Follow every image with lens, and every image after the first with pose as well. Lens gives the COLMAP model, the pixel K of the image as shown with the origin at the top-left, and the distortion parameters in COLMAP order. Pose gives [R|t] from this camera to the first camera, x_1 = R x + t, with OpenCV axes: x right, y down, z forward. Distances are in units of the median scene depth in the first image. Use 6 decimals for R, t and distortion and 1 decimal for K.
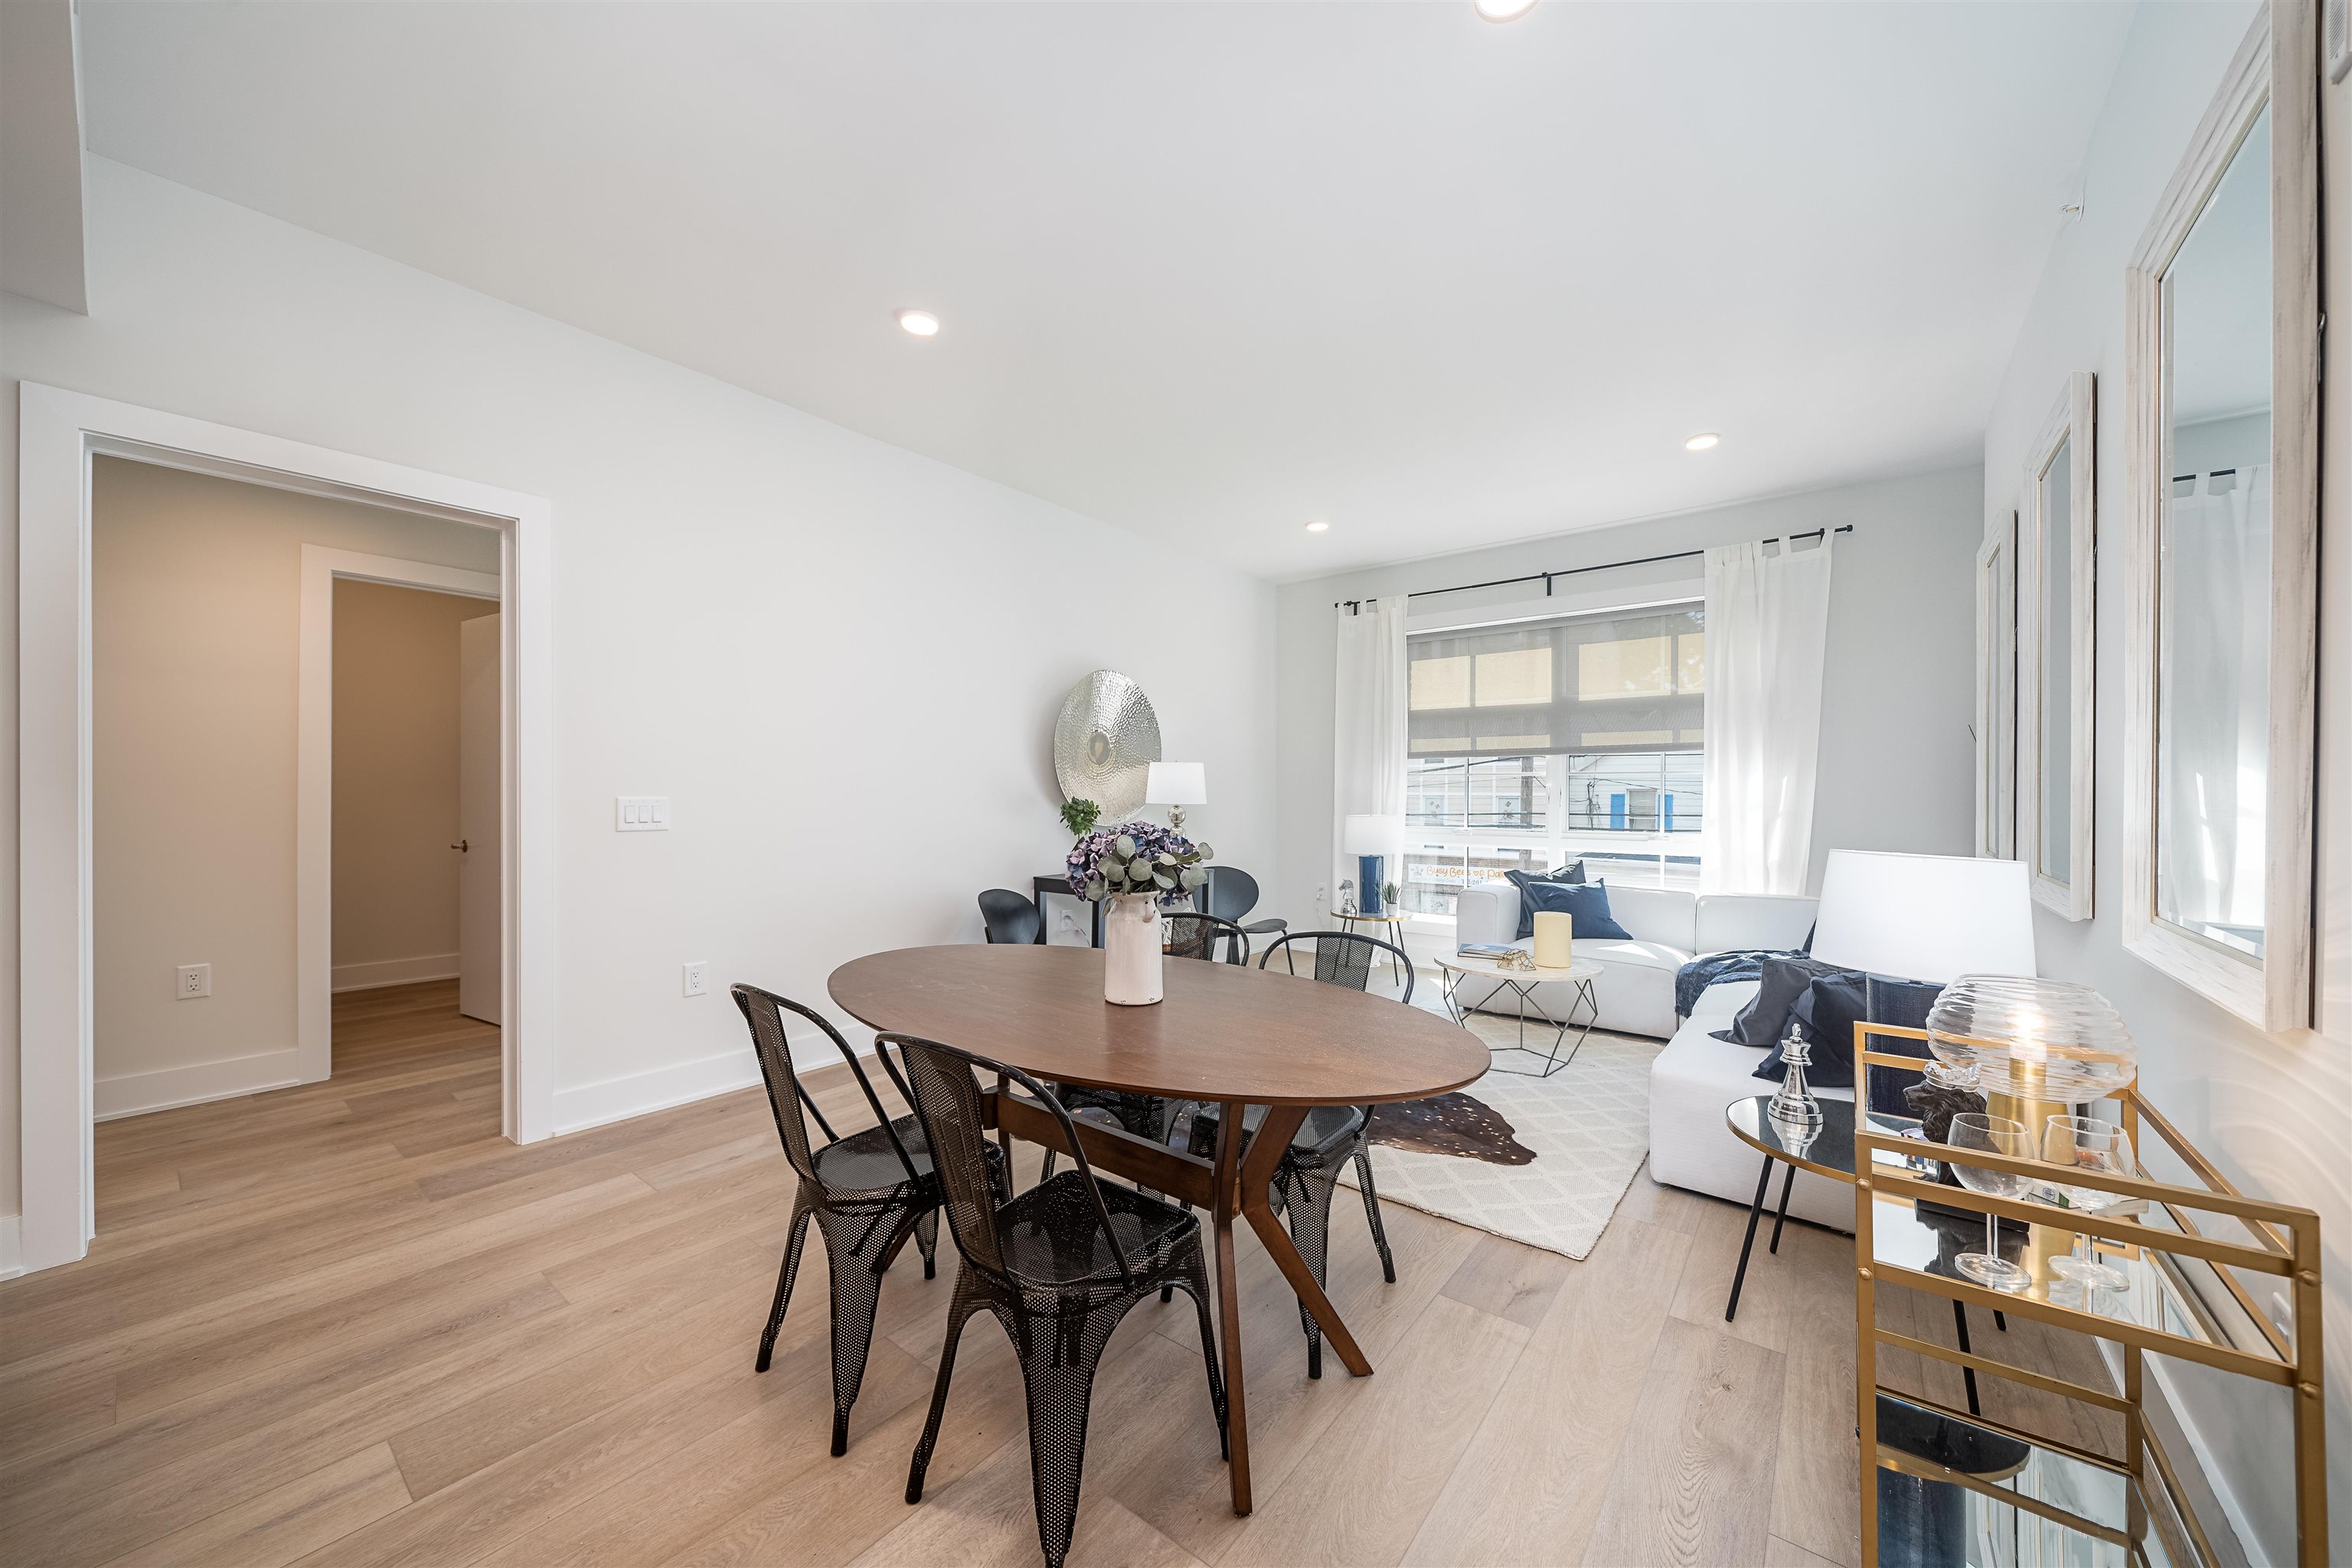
lens RADIAL K [[846.5, 0, 1181.8], [0, 846.5, 795.0], [0, 0, 1]] dist [-0.003441, -0.000244]
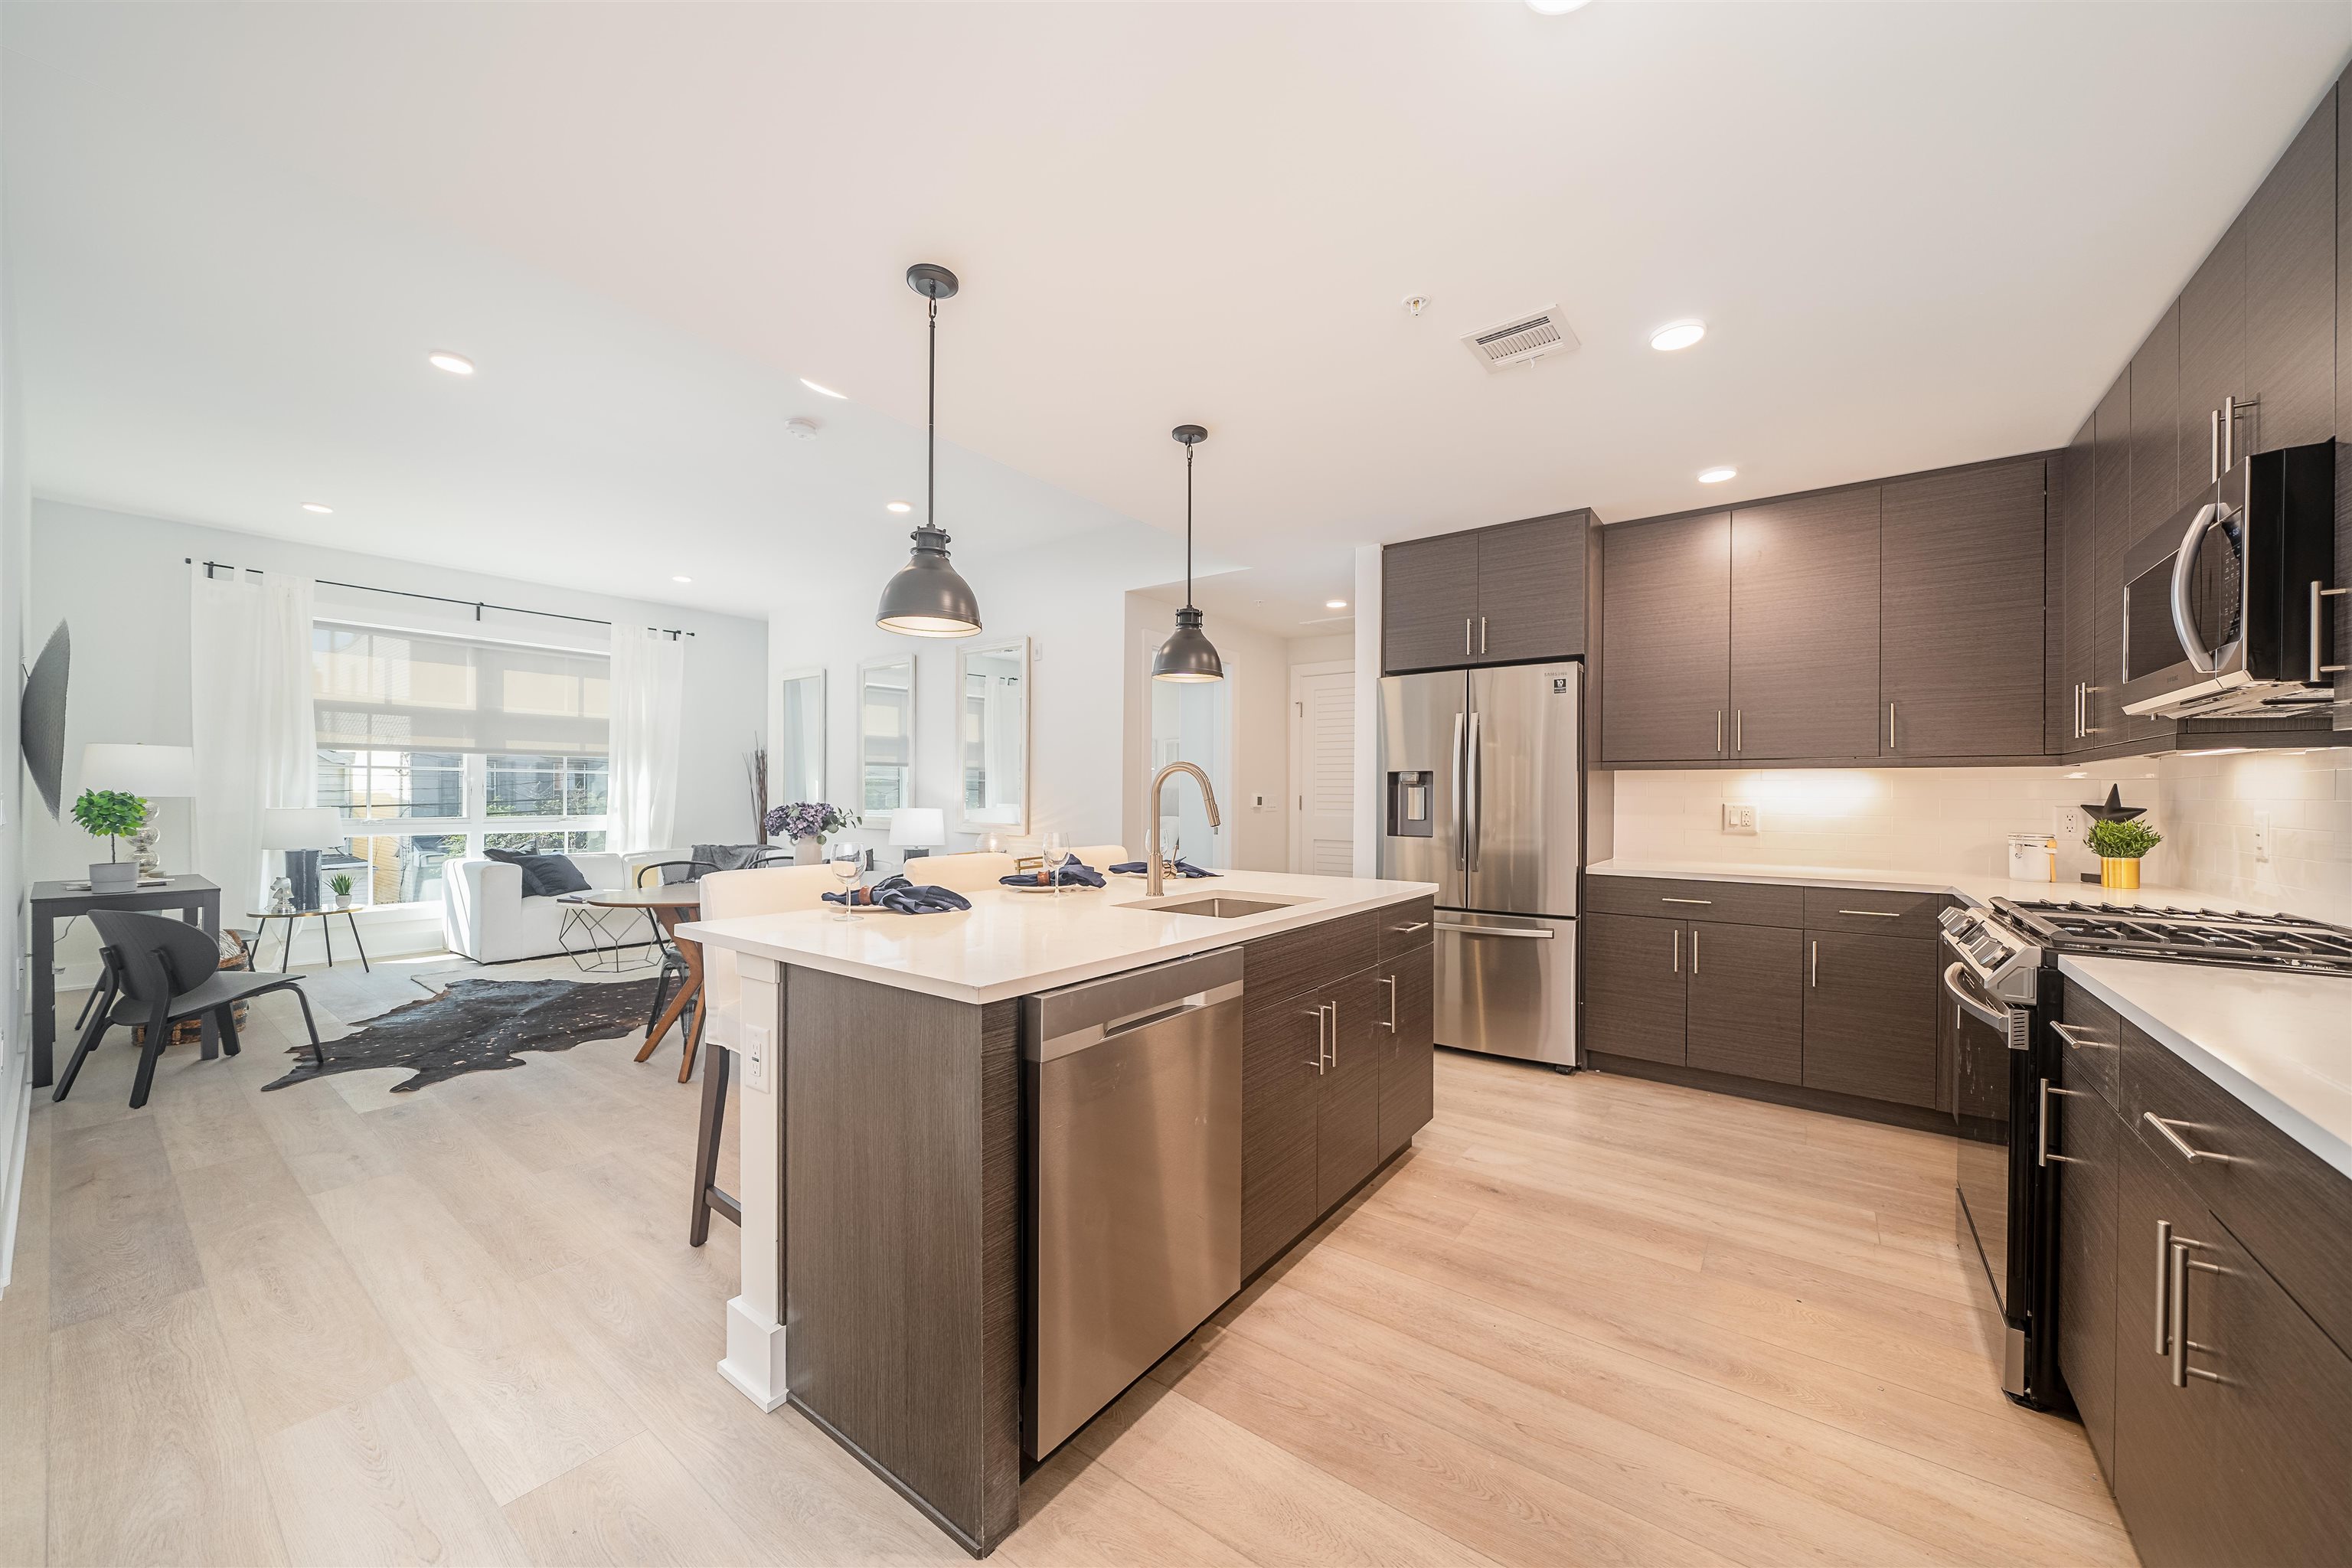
lens RADIAL K [[846.5, 0, 1181.8], [0, 846.5, 795.0], [0, 0, 1]] dist [-0.003441, -0.000244]
pose [[-0.022721, -0.004315, 0.999733, -1.291438], [-0.005067, 0.999978, 0.004201, 0.000676], [-0.999729, -0.004970, -0.022743, 0.056040]]
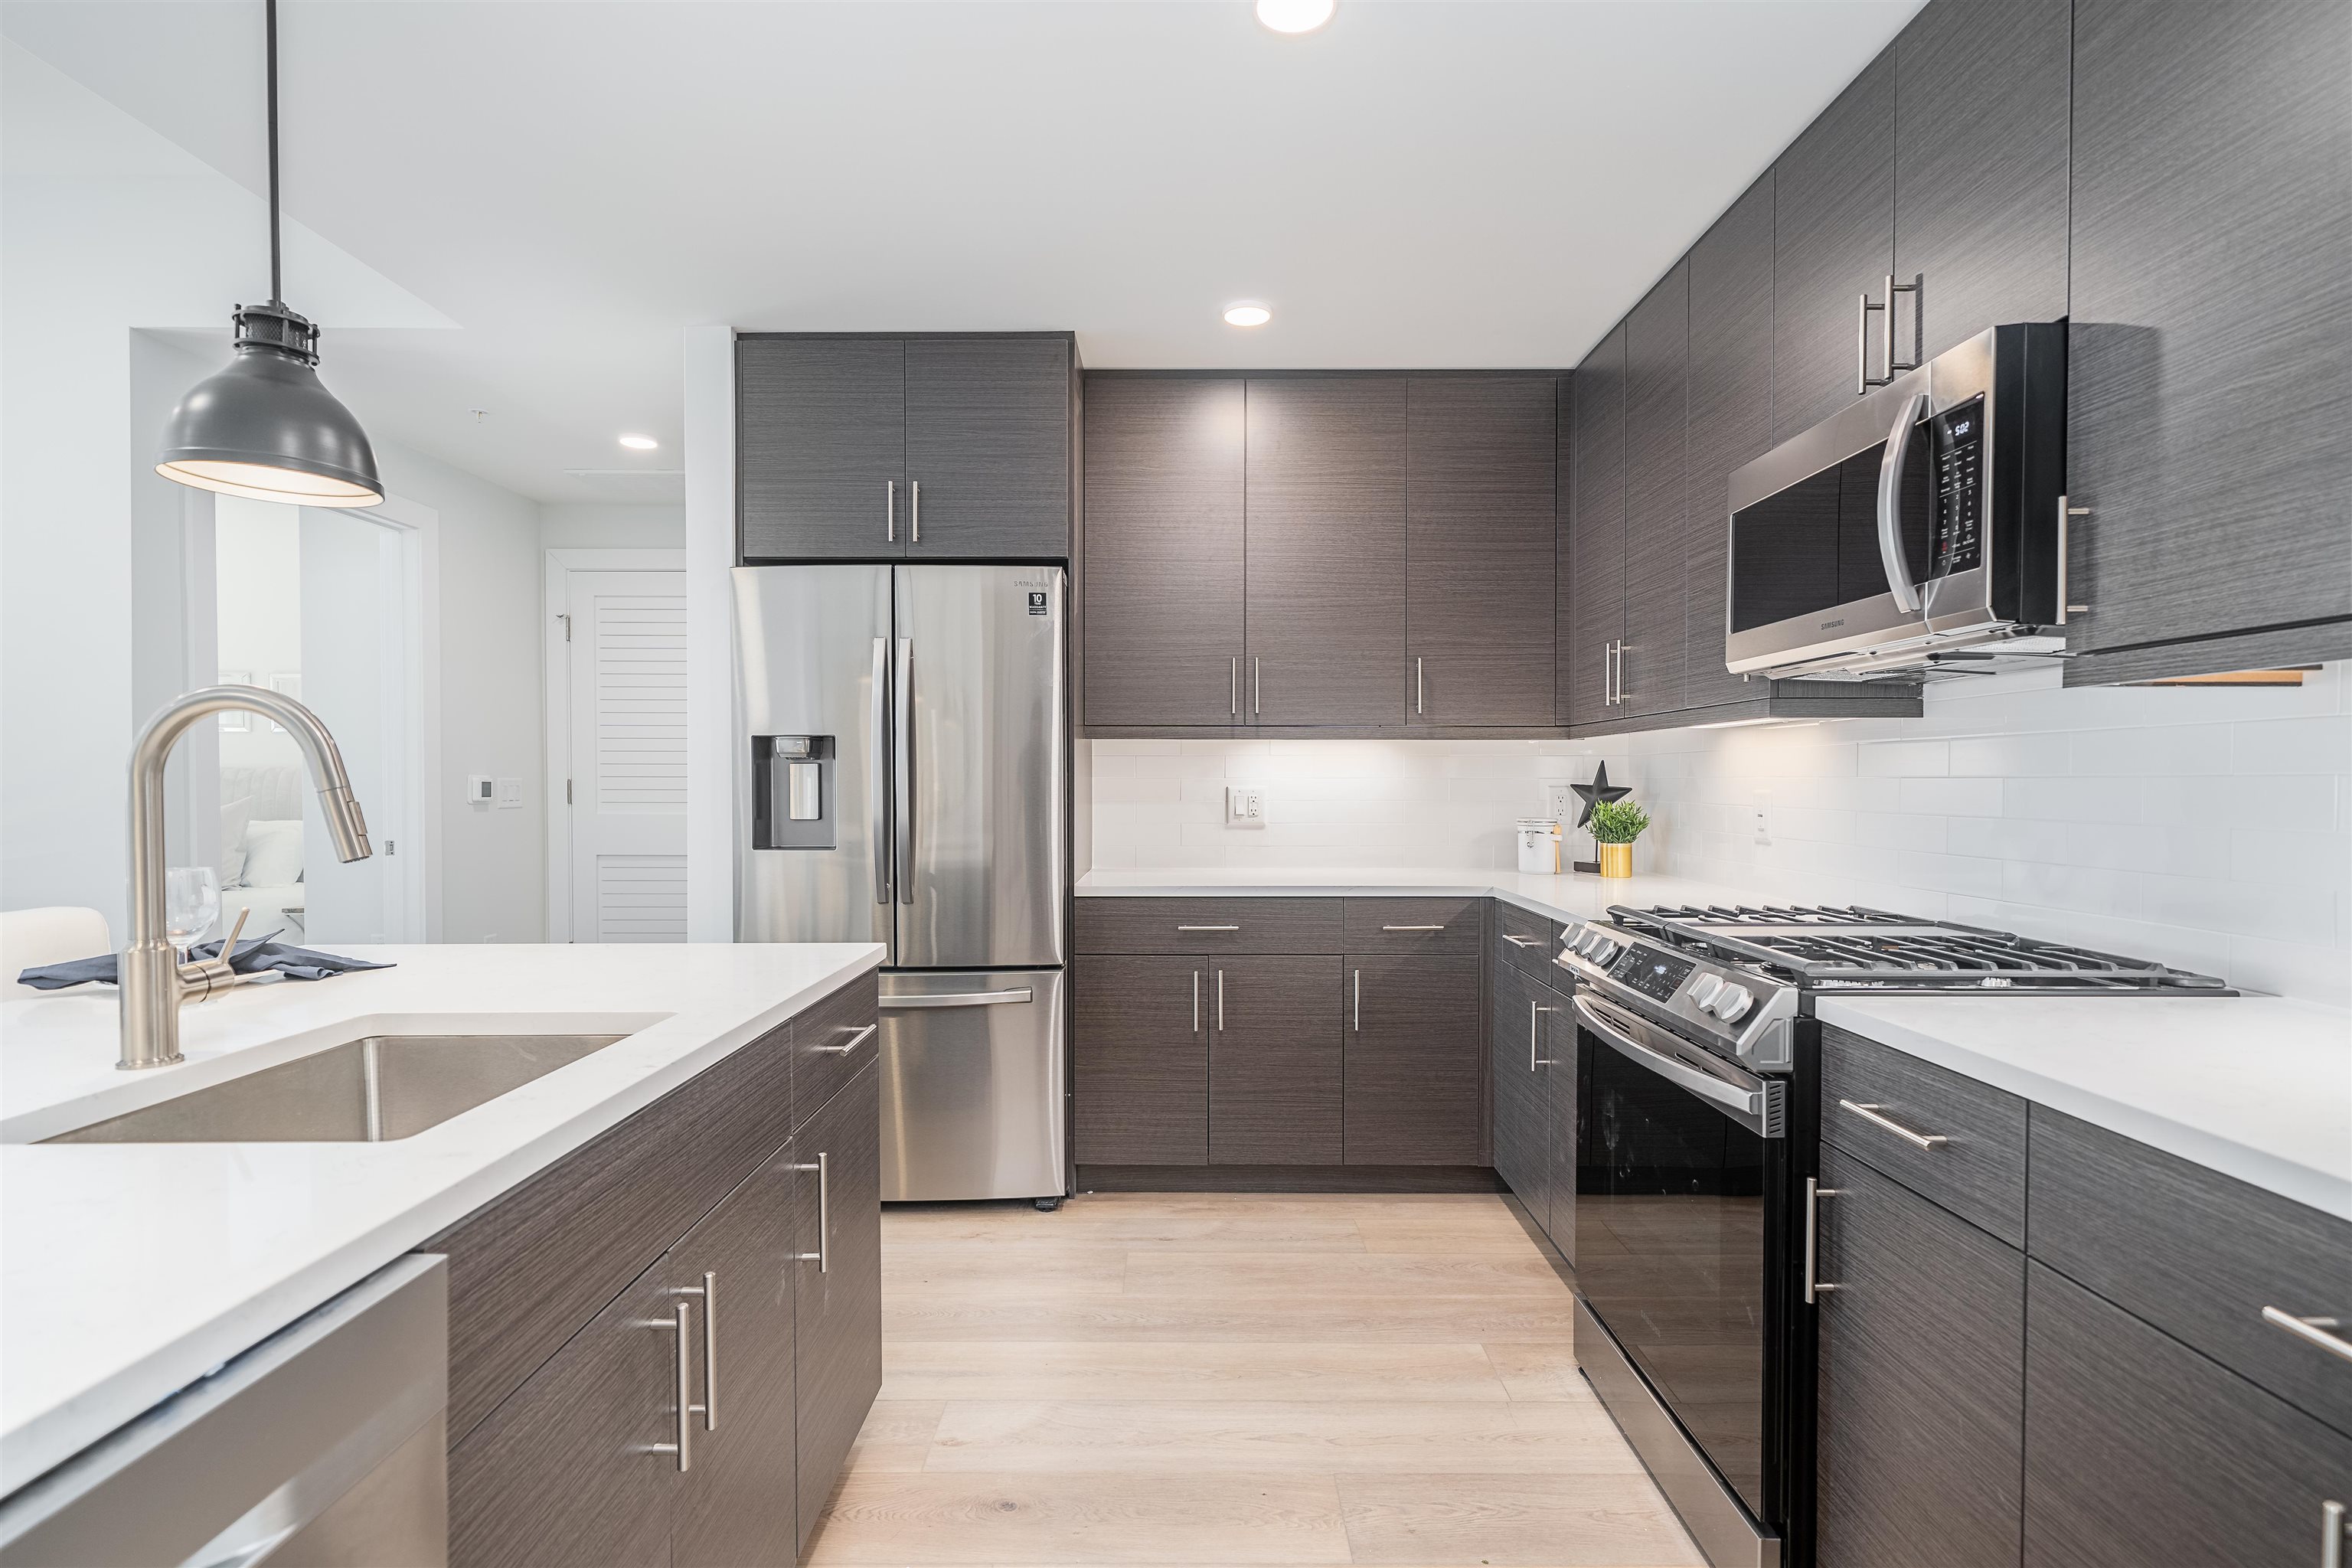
lens RADIAL K [[1137.0, 0, 1175.4], [0, 1137.0, 798.4], [0, 0, 1]] dist [0.001816, 0.000702]
pose [[-0.613603, -0.016611, 0.789440, -1.015736], [-0.001229, 0.999798, 0.020081, 0.002567], [-0.789614, 0.011351, -0.613499, 0.027078]]
